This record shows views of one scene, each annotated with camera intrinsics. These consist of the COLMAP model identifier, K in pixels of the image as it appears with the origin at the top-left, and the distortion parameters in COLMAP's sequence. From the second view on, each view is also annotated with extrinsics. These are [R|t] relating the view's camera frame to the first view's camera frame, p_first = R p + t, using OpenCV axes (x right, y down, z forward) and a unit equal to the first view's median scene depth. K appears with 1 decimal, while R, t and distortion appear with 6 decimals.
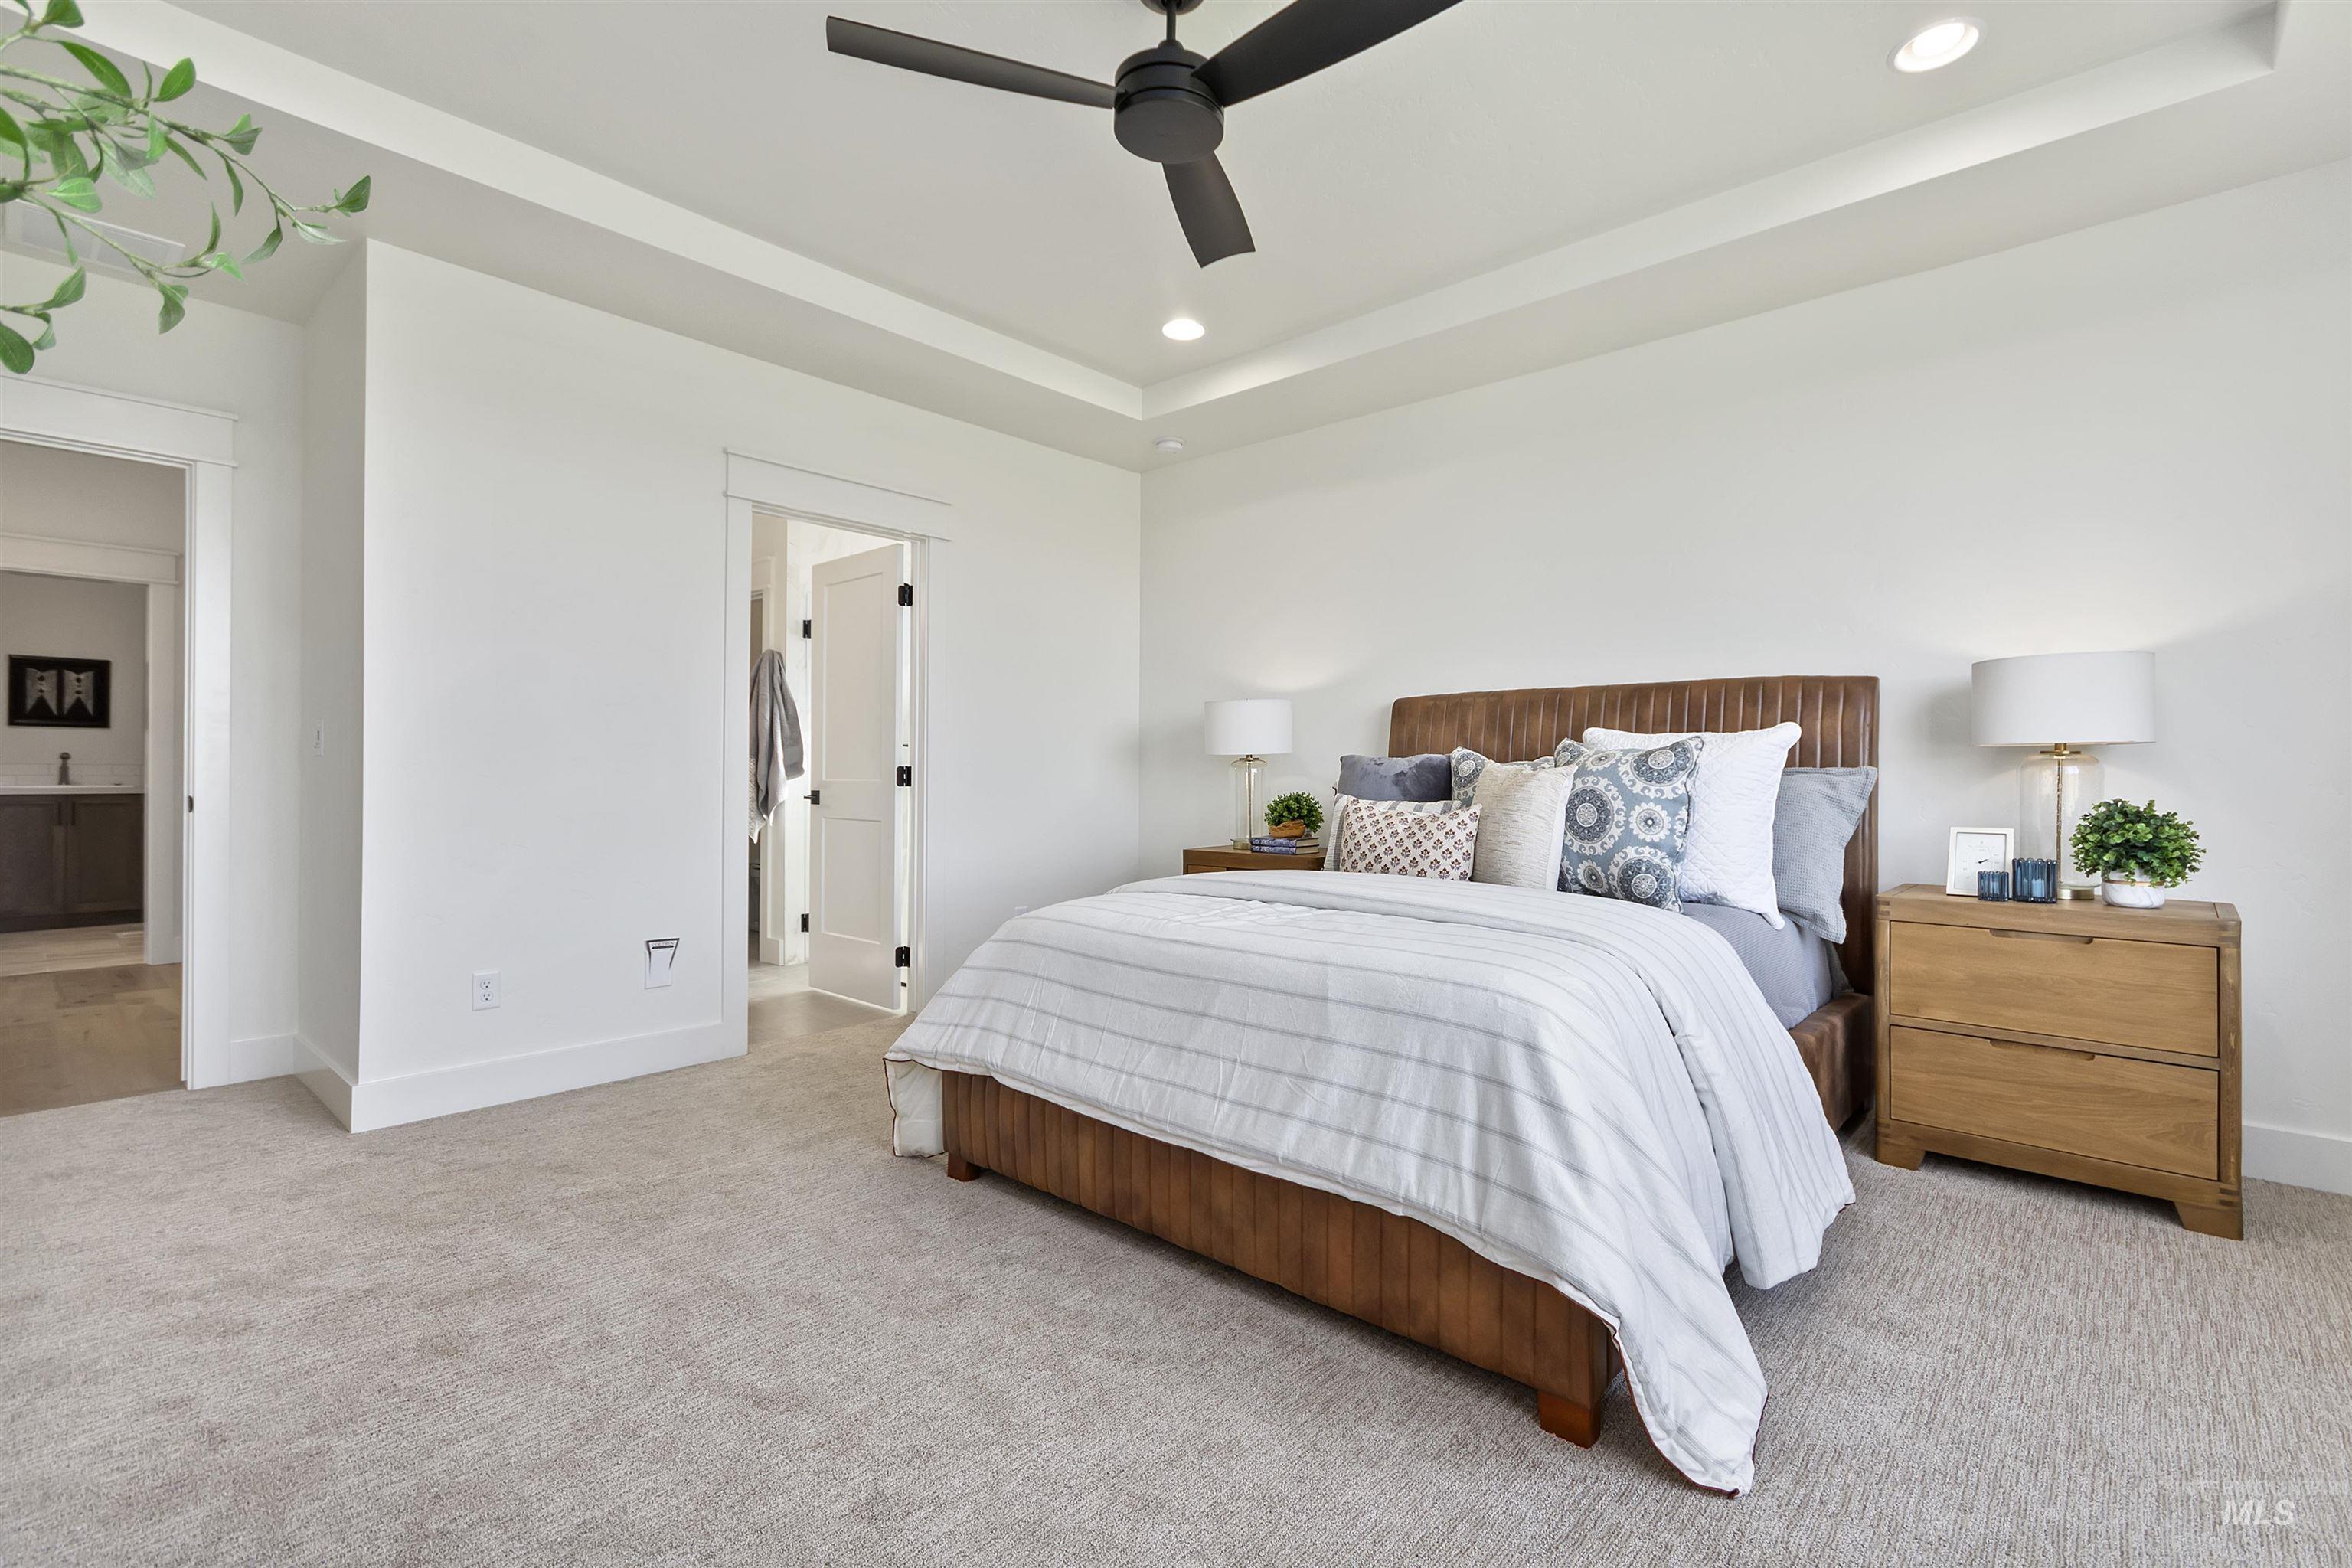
lens RADIAL K [[1060.0, 0, 1190.6], [0, 1060.0, 785.2], [0, 0, 1]] dist [-0.021404, -0.000549]
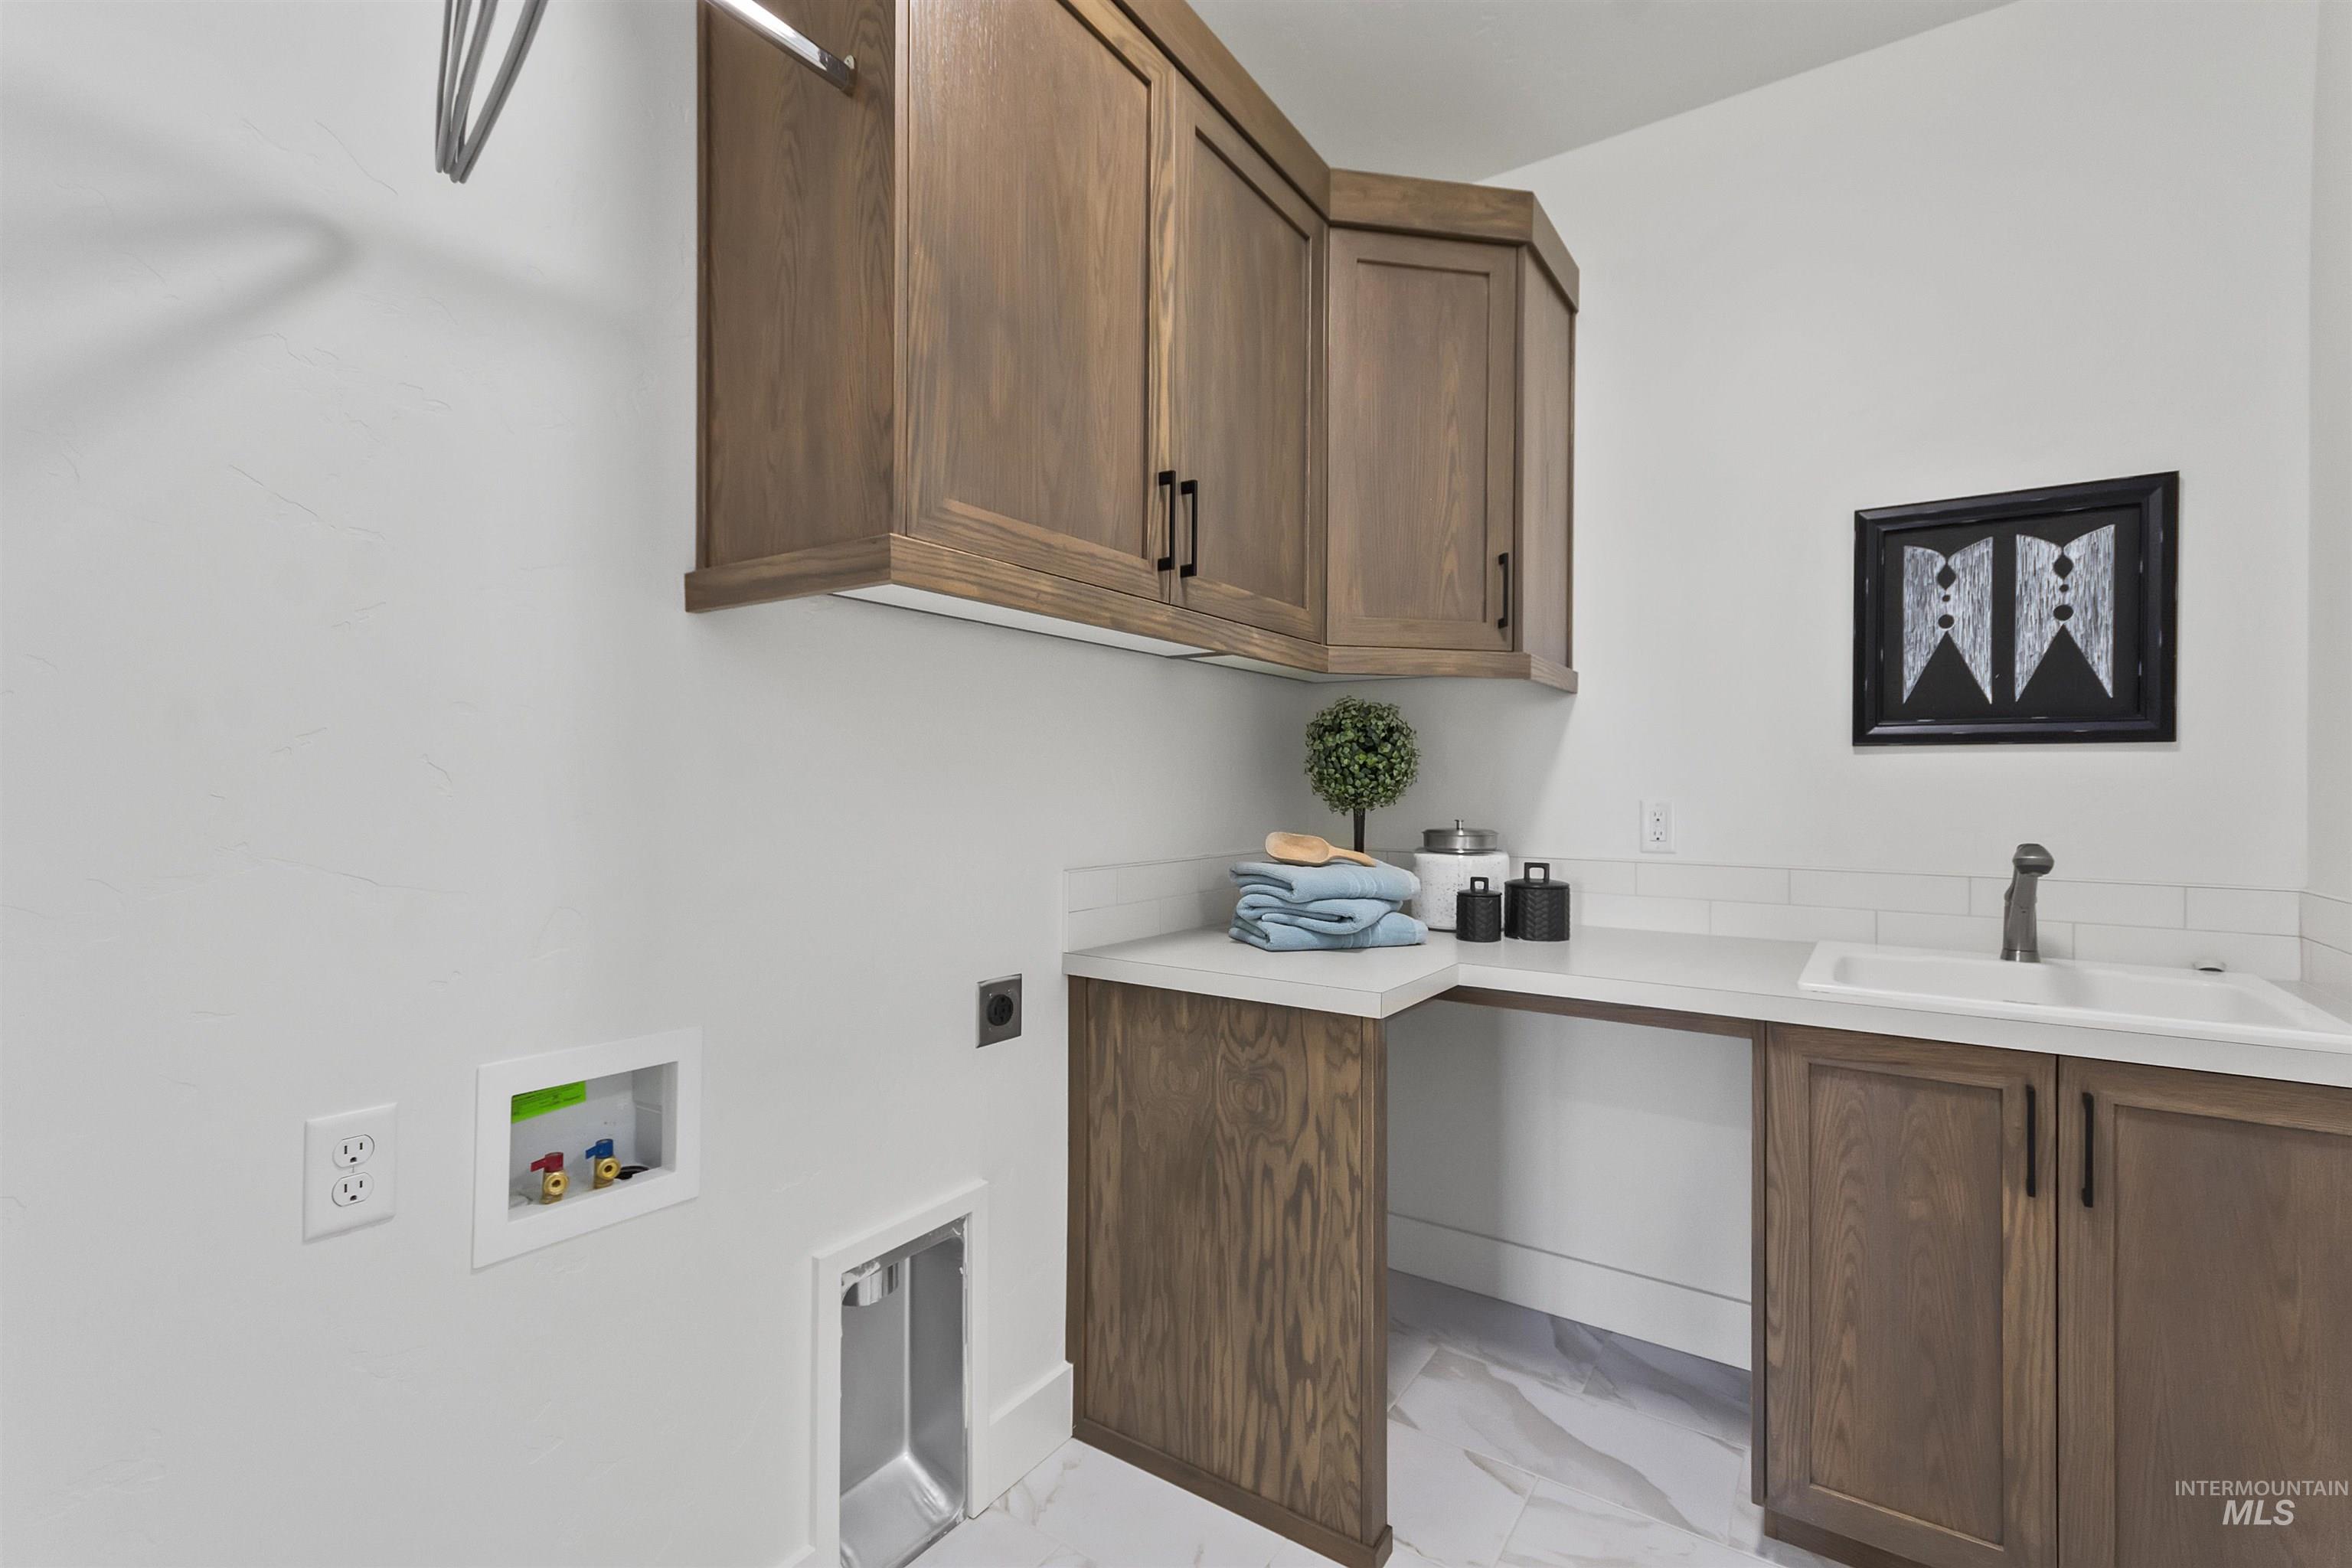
lens RADIAL K [[1060.0, 0, 1190.9], [0, 1060.0, 789.1], [0, 0, 1]] dist [-0.021404, -0.000549]
pose [[0.137487, -0.006908, -0.990479, -0.854668], [-0.001862, 0.999972, -0.007233, -0.042712], [0.990502, 0.002839, 0.137470, 0.751574]]
